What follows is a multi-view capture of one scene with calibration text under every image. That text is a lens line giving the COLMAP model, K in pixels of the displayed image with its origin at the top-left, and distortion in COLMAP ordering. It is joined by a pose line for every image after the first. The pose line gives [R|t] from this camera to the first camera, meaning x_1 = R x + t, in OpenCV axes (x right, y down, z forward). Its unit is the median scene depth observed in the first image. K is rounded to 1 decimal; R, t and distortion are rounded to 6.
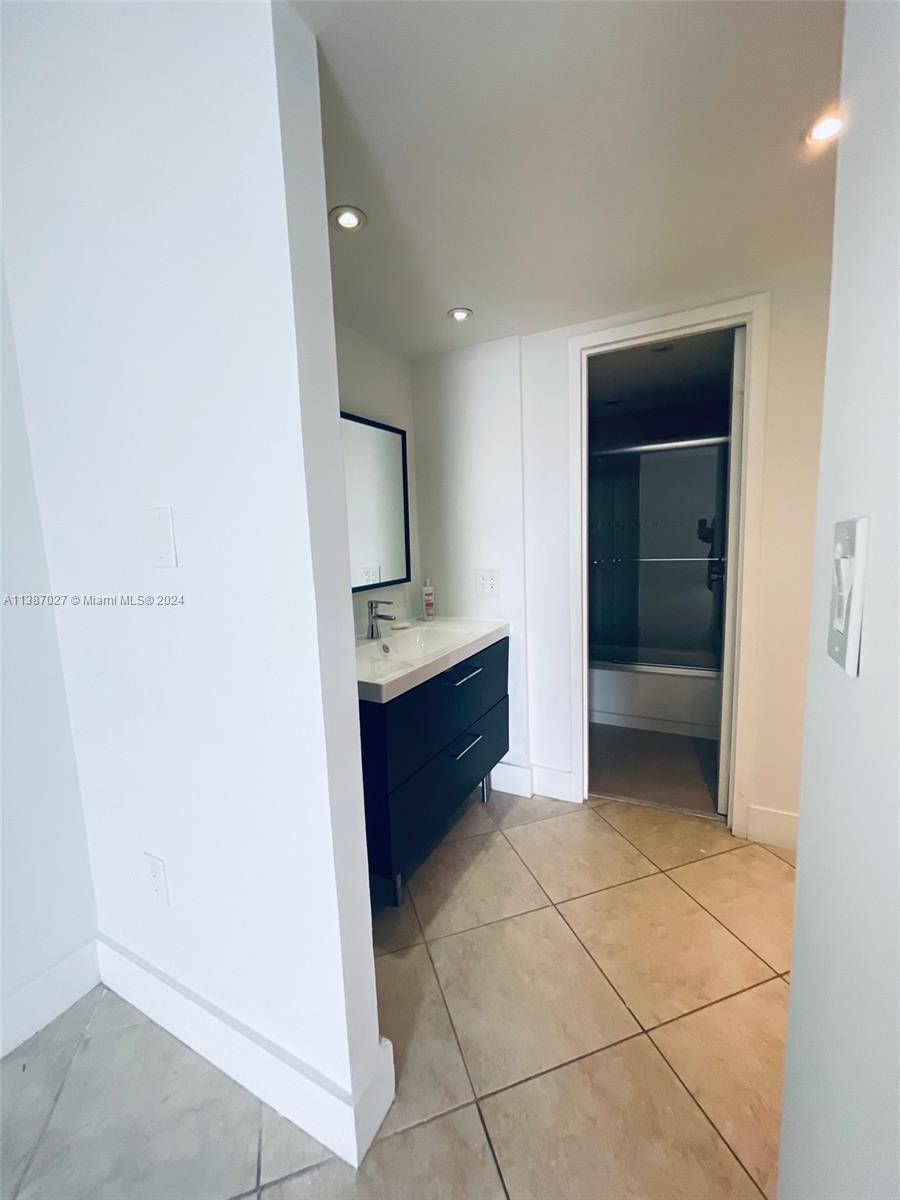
lens RADIAL K [[483.2, 0, 449.2], [0, 483.2, 598.8], [0, 0, 1]] dist [-0.001390, 0.000728]
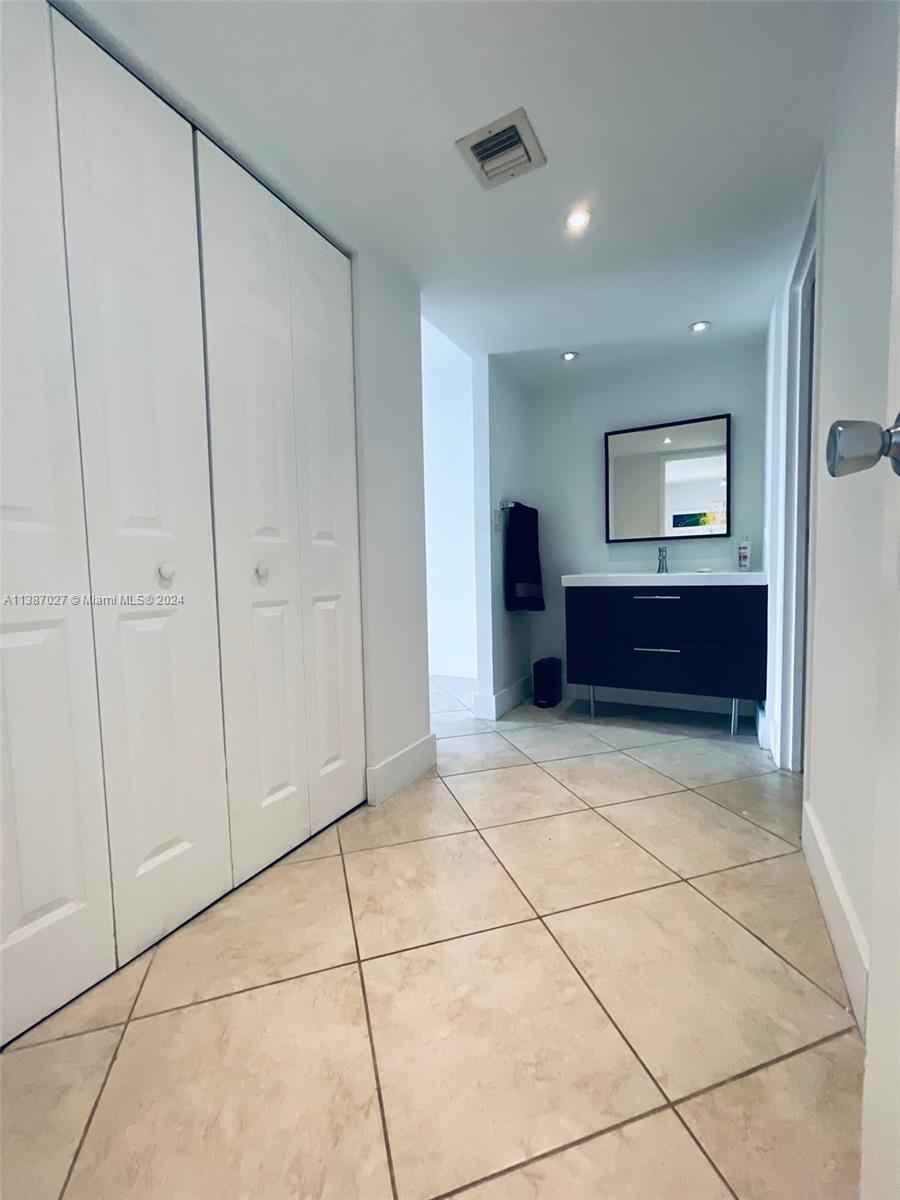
lens RADIAL K [[483.2, 0, 449.2], [0, 483.2, 598.8], [0, 0, 1]] dist [-0.001390, 0.000728]
pose [[-0.009795, 0.100432, -0.994896, 1.310082], [-0.116708, 0.988029, 0.100888, 0.088949], [0.993118, 0.117101, 0.002044, 0.371271]]
